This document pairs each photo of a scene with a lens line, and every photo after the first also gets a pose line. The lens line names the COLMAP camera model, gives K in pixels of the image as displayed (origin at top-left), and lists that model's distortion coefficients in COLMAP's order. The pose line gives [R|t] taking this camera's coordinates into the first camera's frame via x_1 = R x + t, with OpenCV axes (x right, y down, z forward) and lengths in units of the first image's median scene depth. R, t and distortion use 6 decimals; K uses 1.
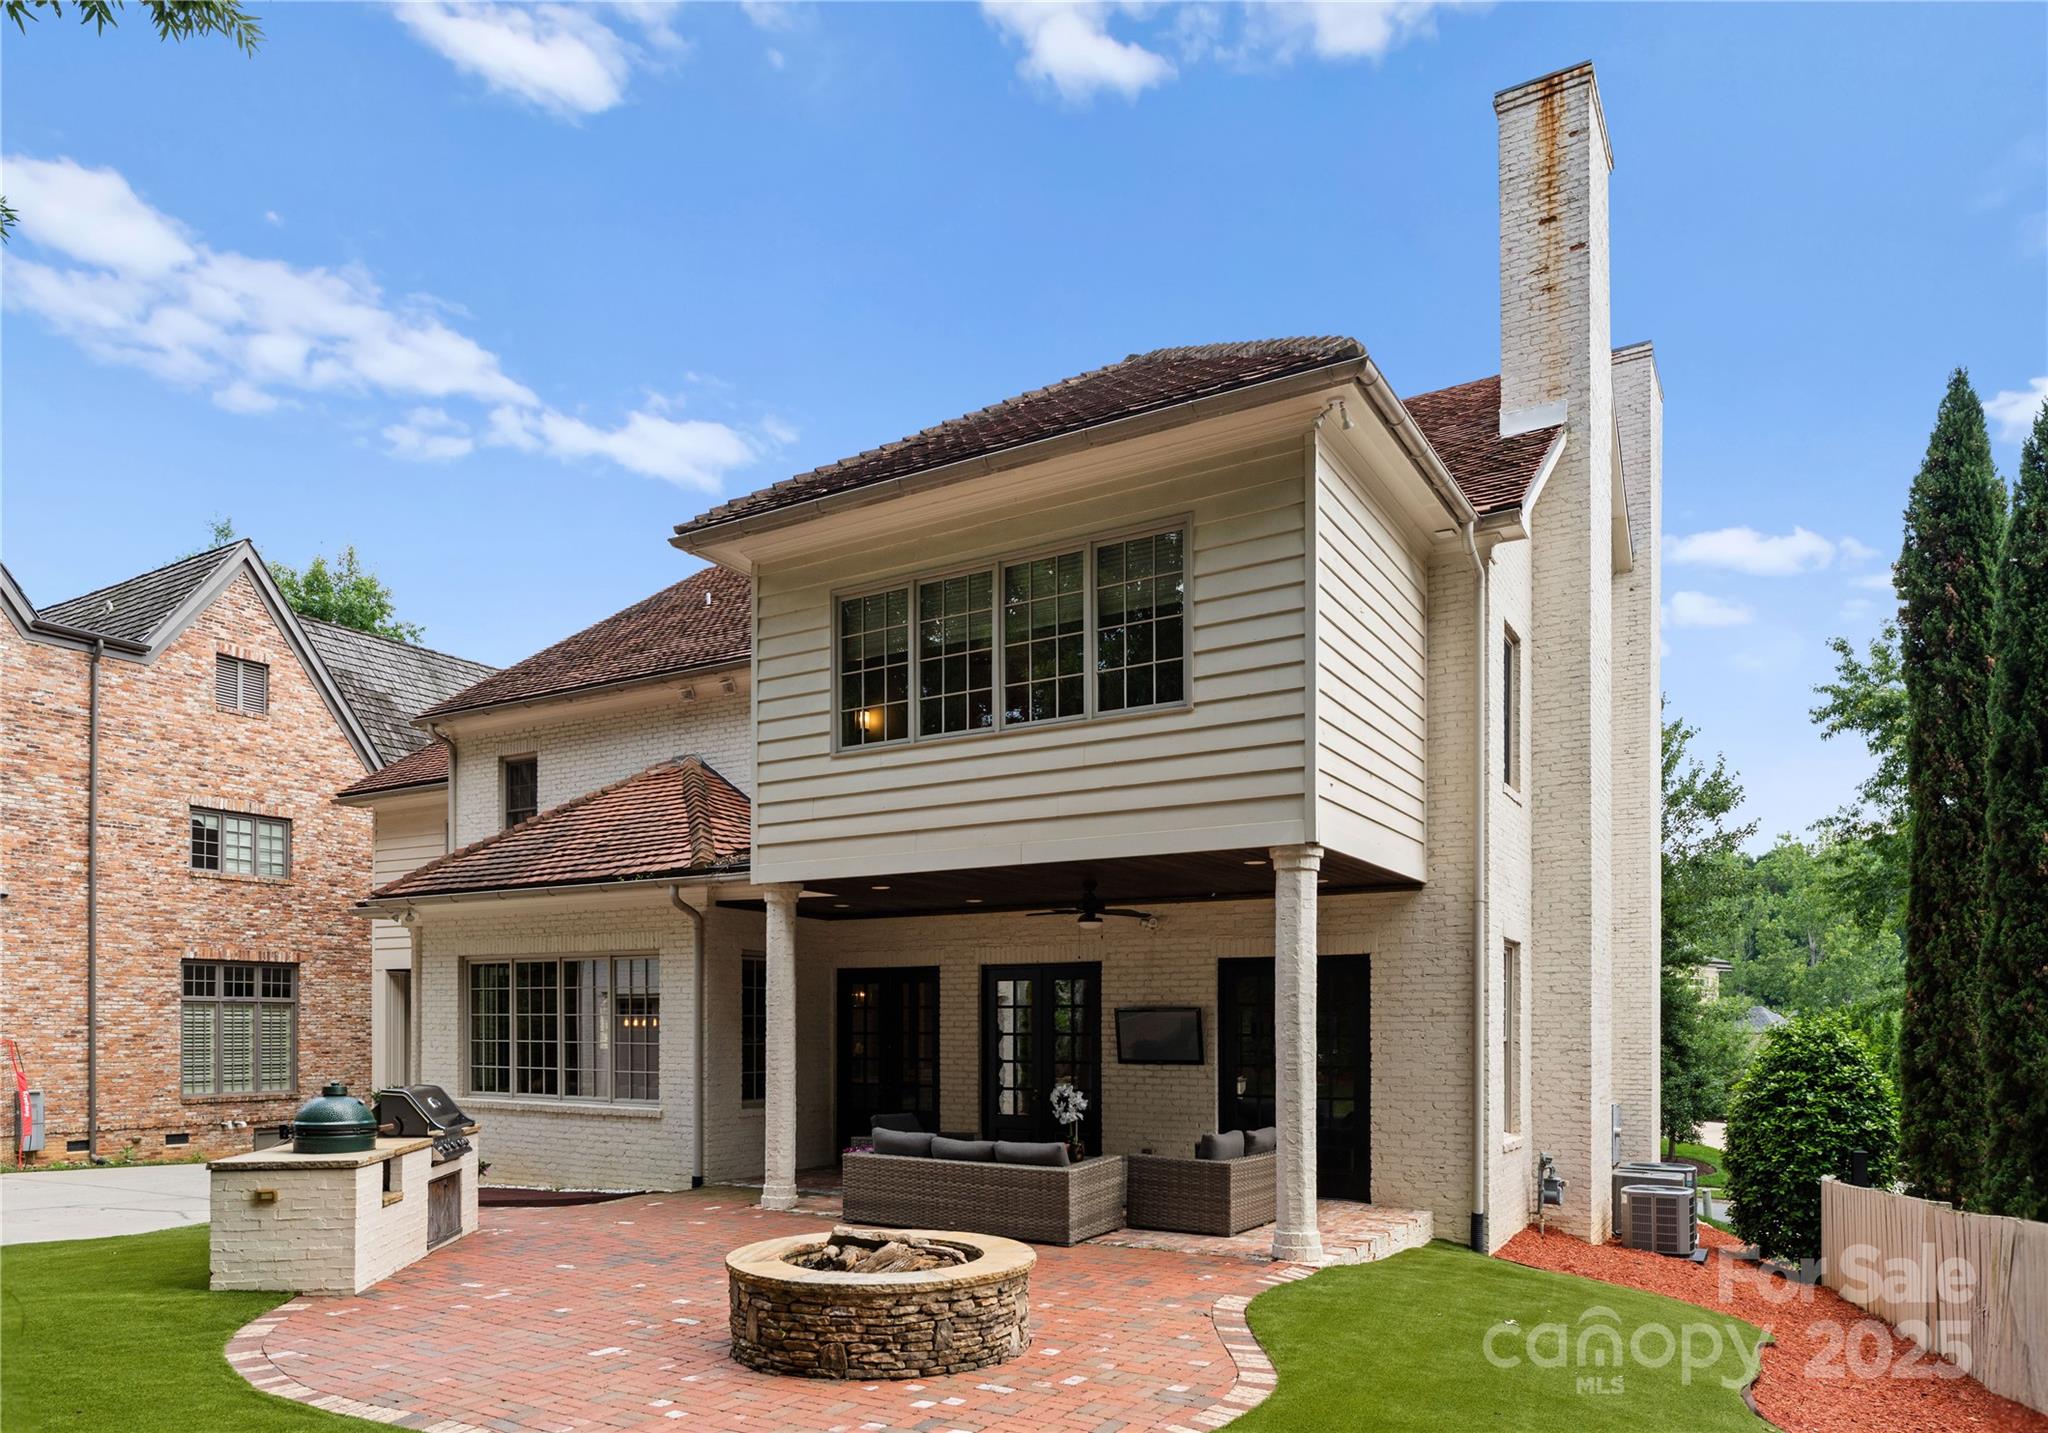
lens RADIAL K [[1308.5, 0, 1024.0], [0, 1308.5, 716.5], [0, 0, 1]] dist [0.000736, 0.000136]
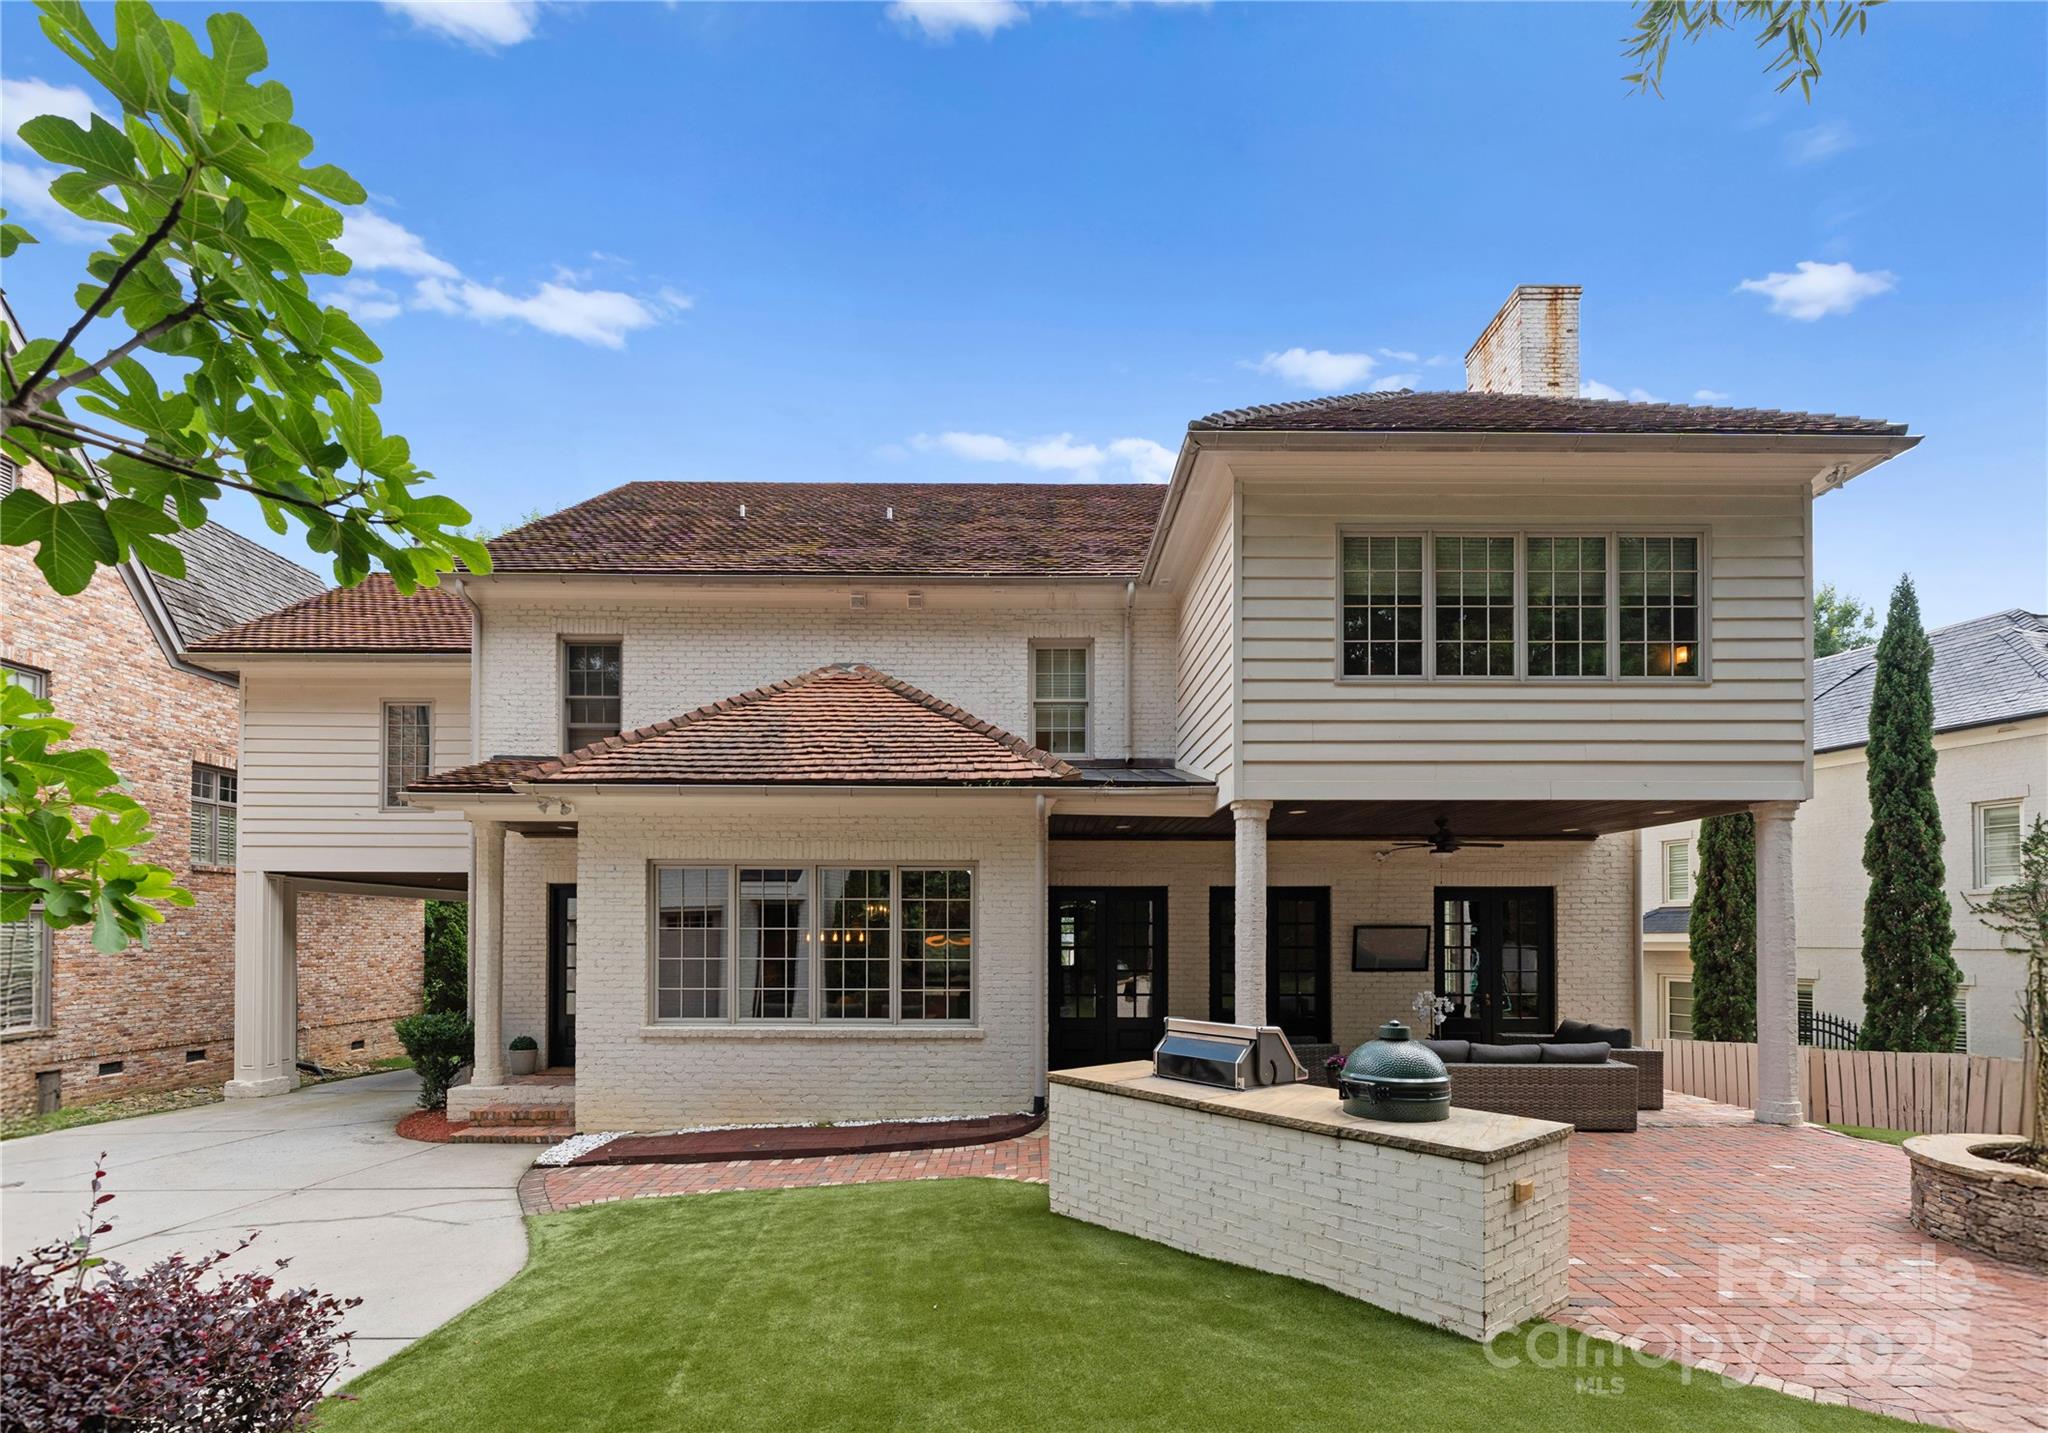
lens RADIAL K [[936.7, 0, 1024.0], [0, 936.7, 744.7], [0, 0, 1]] dist [0.000005, -0.000145]
pose [[0.848771, 0.104913, 0.518249, -0.617835], [-0.120918, 0.992658, -0.002916, 0.093348], [-0.514750, -0.060191, 0.855225, 0.412627]]
